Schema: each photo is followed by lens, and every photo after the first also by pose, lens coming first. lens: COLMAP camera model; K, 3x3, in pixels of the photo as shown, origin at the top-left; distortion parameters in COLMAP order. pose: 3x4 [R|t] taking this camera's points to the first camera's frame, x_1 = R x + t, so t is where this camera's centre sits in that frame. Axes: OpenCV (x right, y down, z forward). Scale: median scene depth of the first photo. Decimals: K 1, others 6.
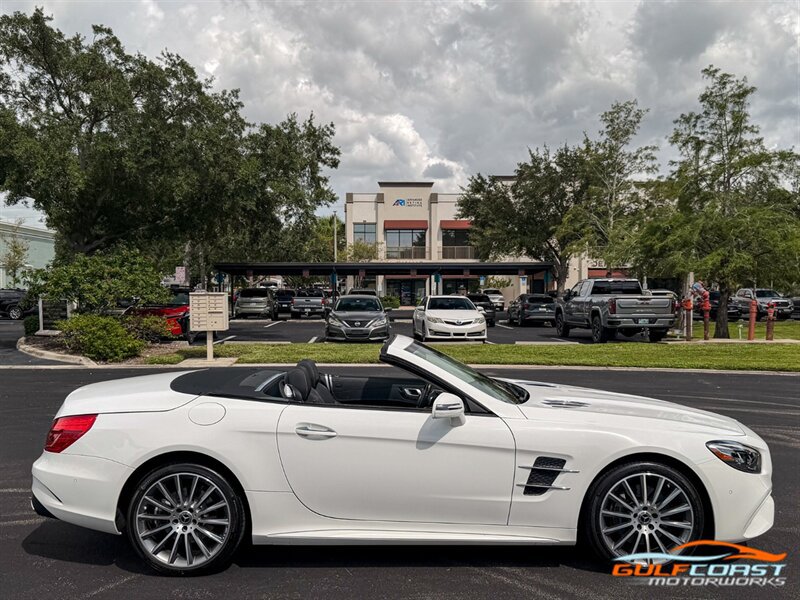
lens RADIAL K [[782.7, 0, 399.9], [0, 782.7, 299.1], [0, 0, 1]] dist [0.214155, -0.472680]
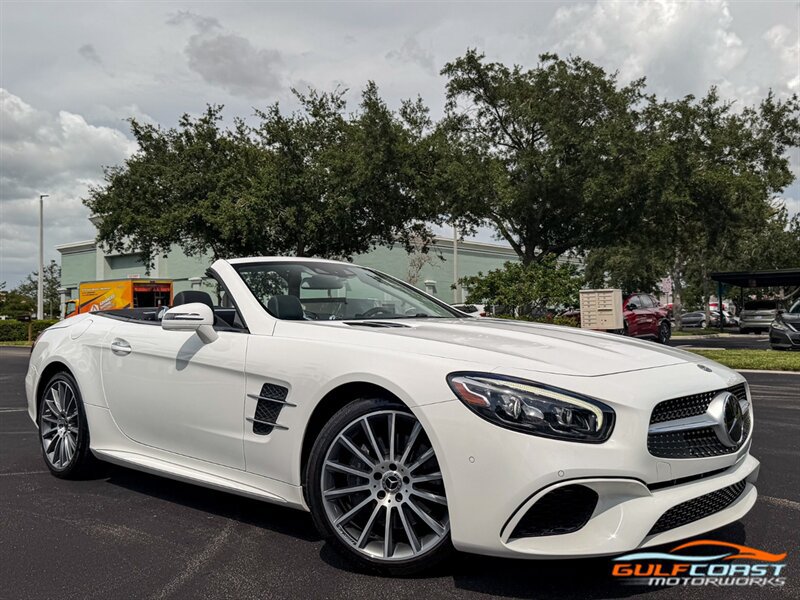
lens RADIAL K [[742.8, 0, 385.7], [0, 742.8, 287.4], [0, 0, 1]] dist [0.205259, -0.444881]
pose [[0.716340, -0.040511, -0.696574, 0.174827], [0.000567, 0.998347, -0.057479, 0.034194], [0.697751, 0.040779, 0.715179, 0.130013]]
